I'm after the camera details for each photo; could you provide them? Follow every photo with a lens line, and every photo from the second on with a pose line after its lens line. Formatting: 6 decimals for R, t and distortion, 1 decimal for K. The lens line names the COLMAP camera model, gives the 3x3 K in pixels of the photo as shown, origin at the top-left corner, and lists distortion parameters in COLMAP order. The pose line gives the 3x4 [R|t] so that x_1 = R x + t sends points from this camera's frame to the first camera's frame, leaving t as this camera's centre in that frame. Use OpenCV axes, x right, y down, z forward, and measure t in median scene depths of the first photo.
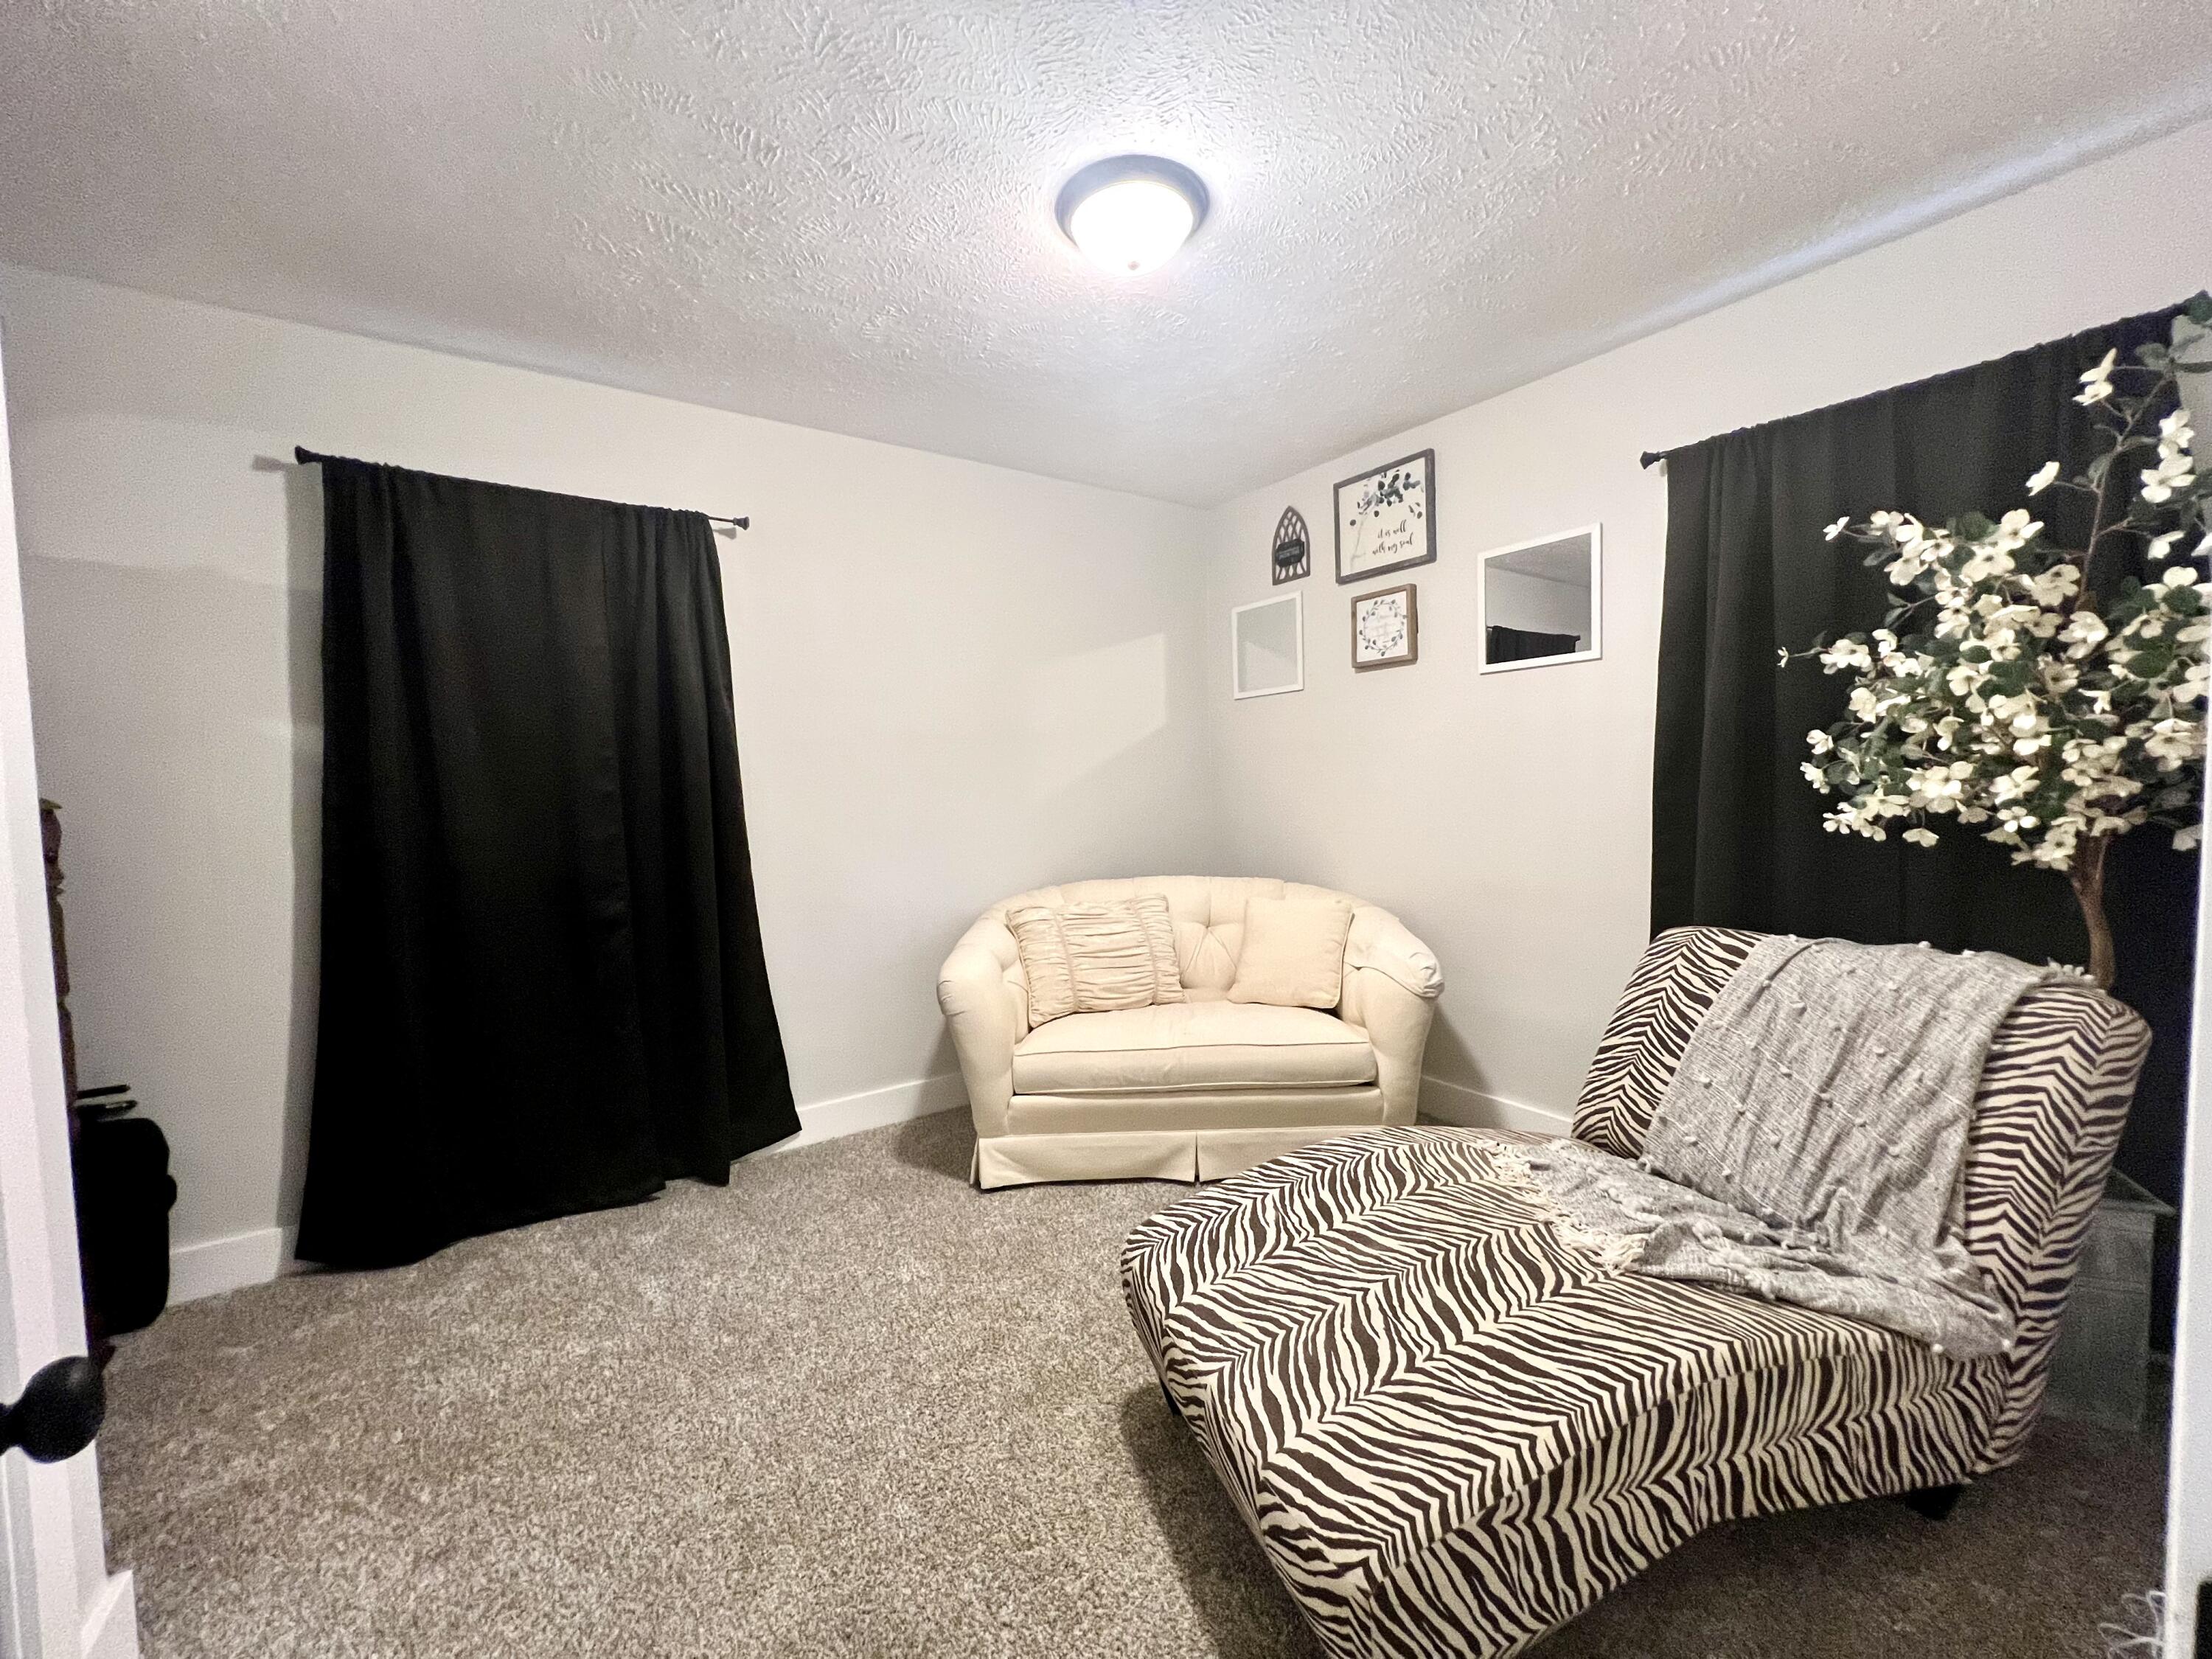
lens RADIAL K [[880.7, 0, 1112.7], [0, 880.7, 835.5], [0, 0, 1]] dist [-0.003062, 0.000813]
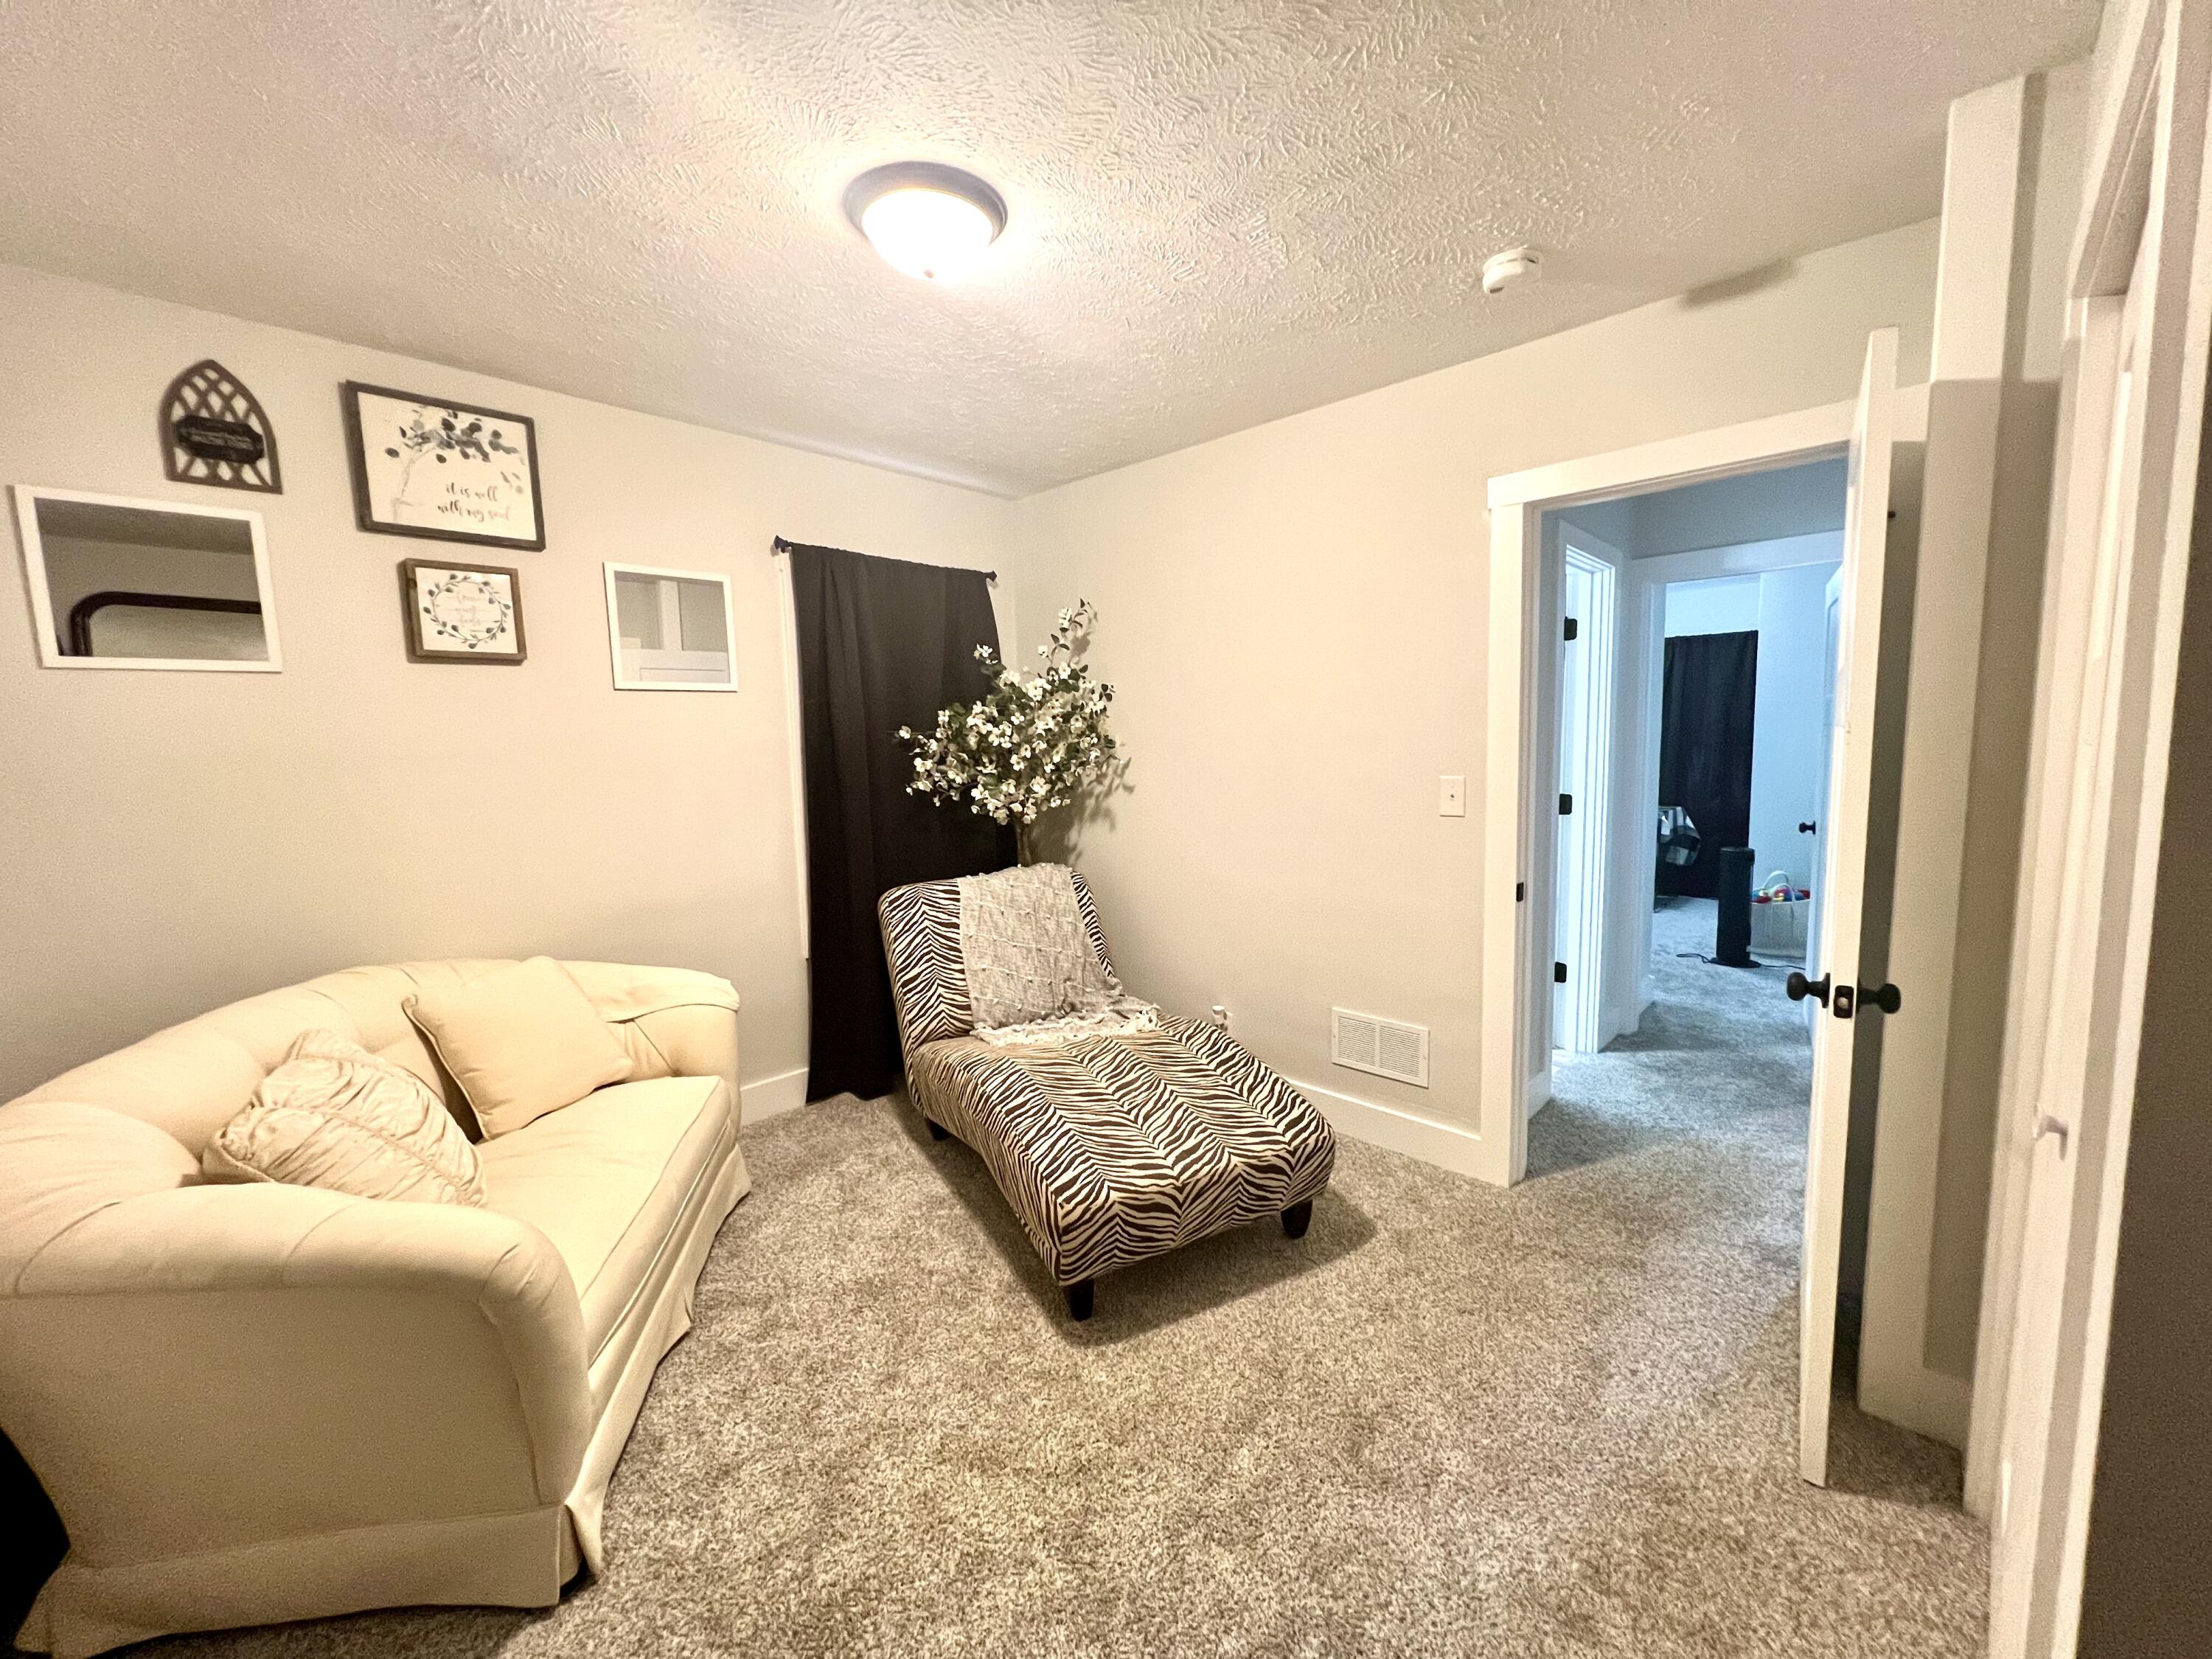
lens RADIAL K [[880.7, 0, 1113.4], [0, 880.7, 830.4], [0, 0, 1]] dist [-0.003062, 0.000813]
pose [[-0.185991, -0.075978, 0.979609, -0.601956], [0.085030, 0.992021, 0.093084, -0.069773], [-0.978865, 0.100609, -0.178047, 0.620534]]
